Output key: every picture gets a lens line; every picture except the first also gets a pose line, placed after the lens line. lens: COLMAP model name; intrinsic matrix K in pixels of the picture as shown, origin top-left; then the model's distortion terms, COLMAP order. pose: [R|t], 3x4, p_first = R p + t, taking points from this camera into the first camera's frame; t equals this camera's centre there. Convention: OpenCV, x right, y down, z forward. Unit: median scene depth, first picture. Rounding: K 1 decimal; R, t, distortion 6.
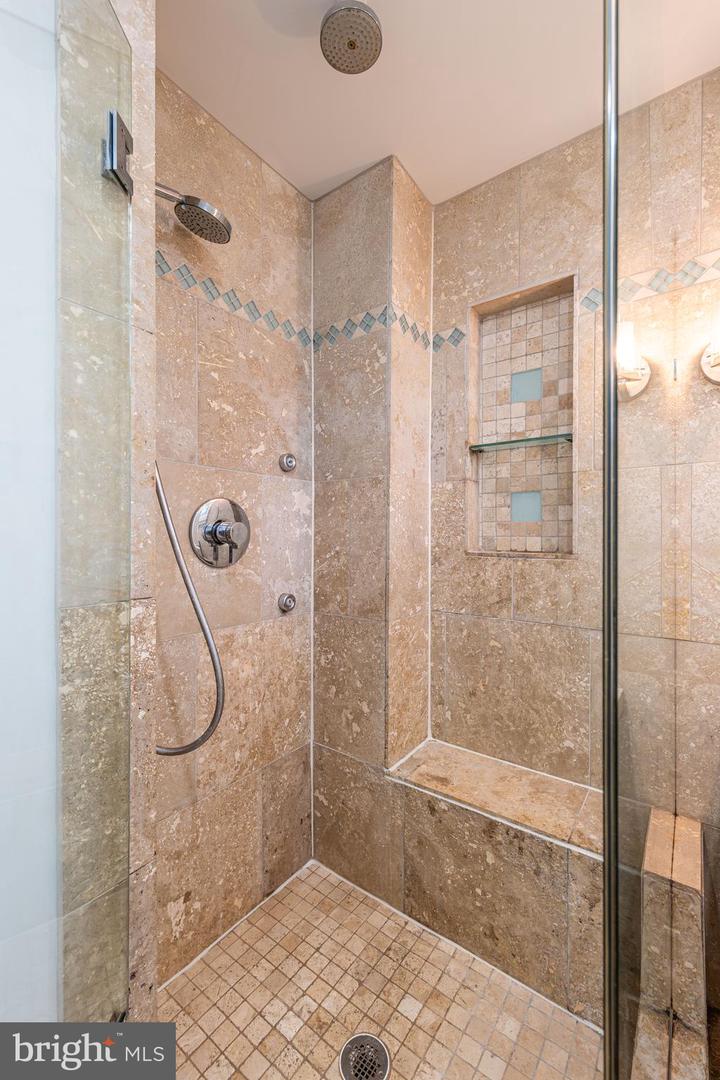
lens RADIAL K [[451.9, 0, 375.7], [0, 451.9, 535.7], [0, 0, 1]] dist [0.005294, -0.000019]
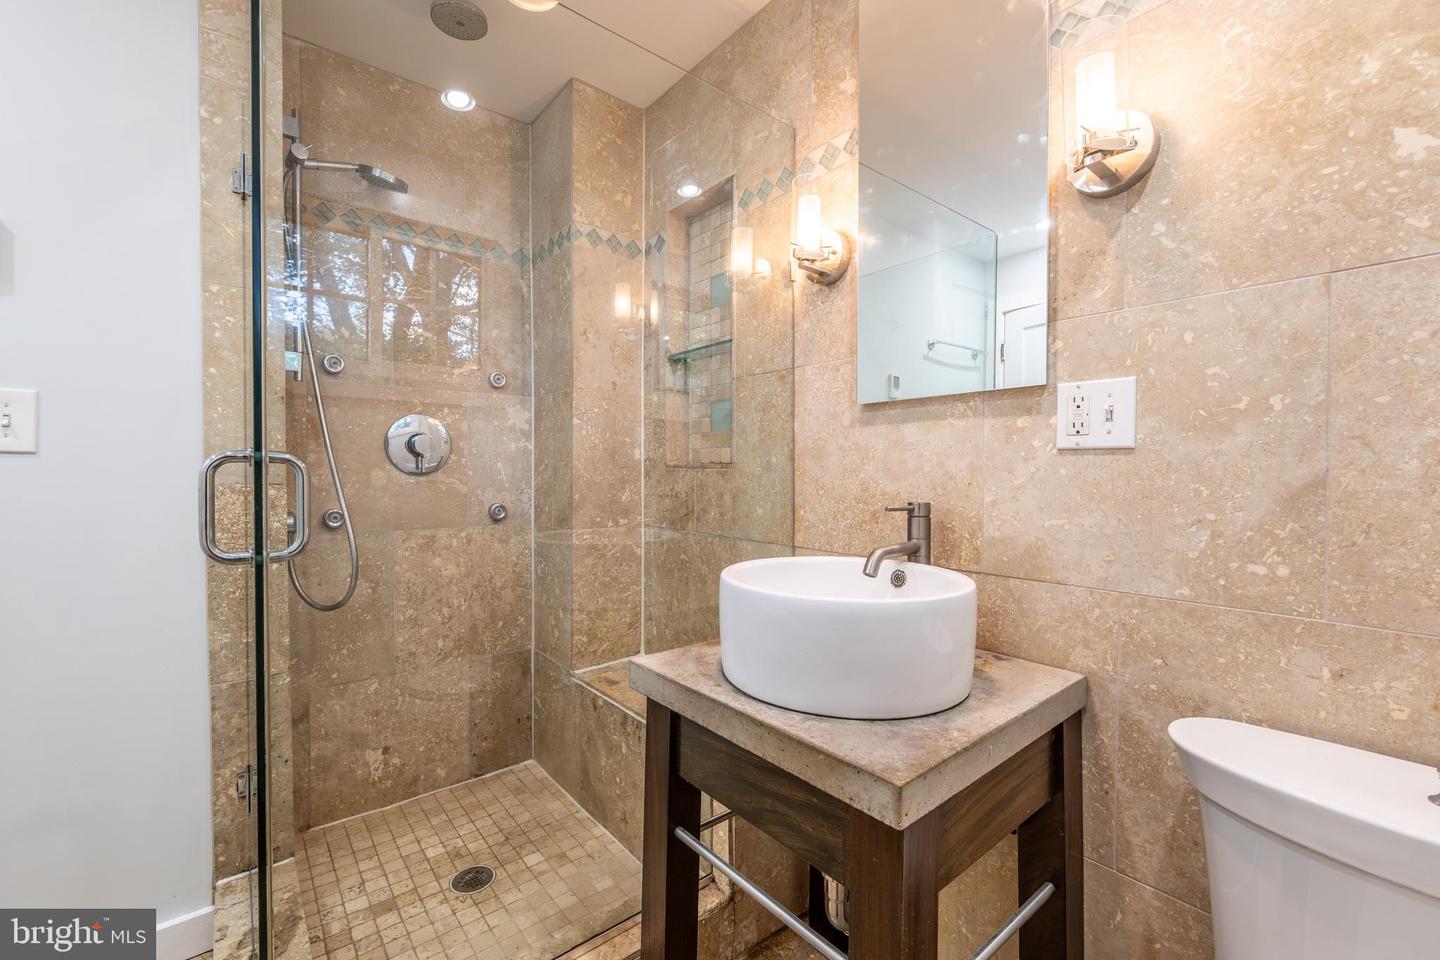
lens RADIAL K [[599.5, 0, 724.2], [0, 599.5, 478.9], [0, 0, 1]] dist [-0.001367, 0.000619]
pose [[0.969095, 0.001757, -0.246683, 0.738030], [0.002094, 0.999880, 0.015349, 0.054710], [0.246681, -0.015391, 0.968975, -0.259288]]
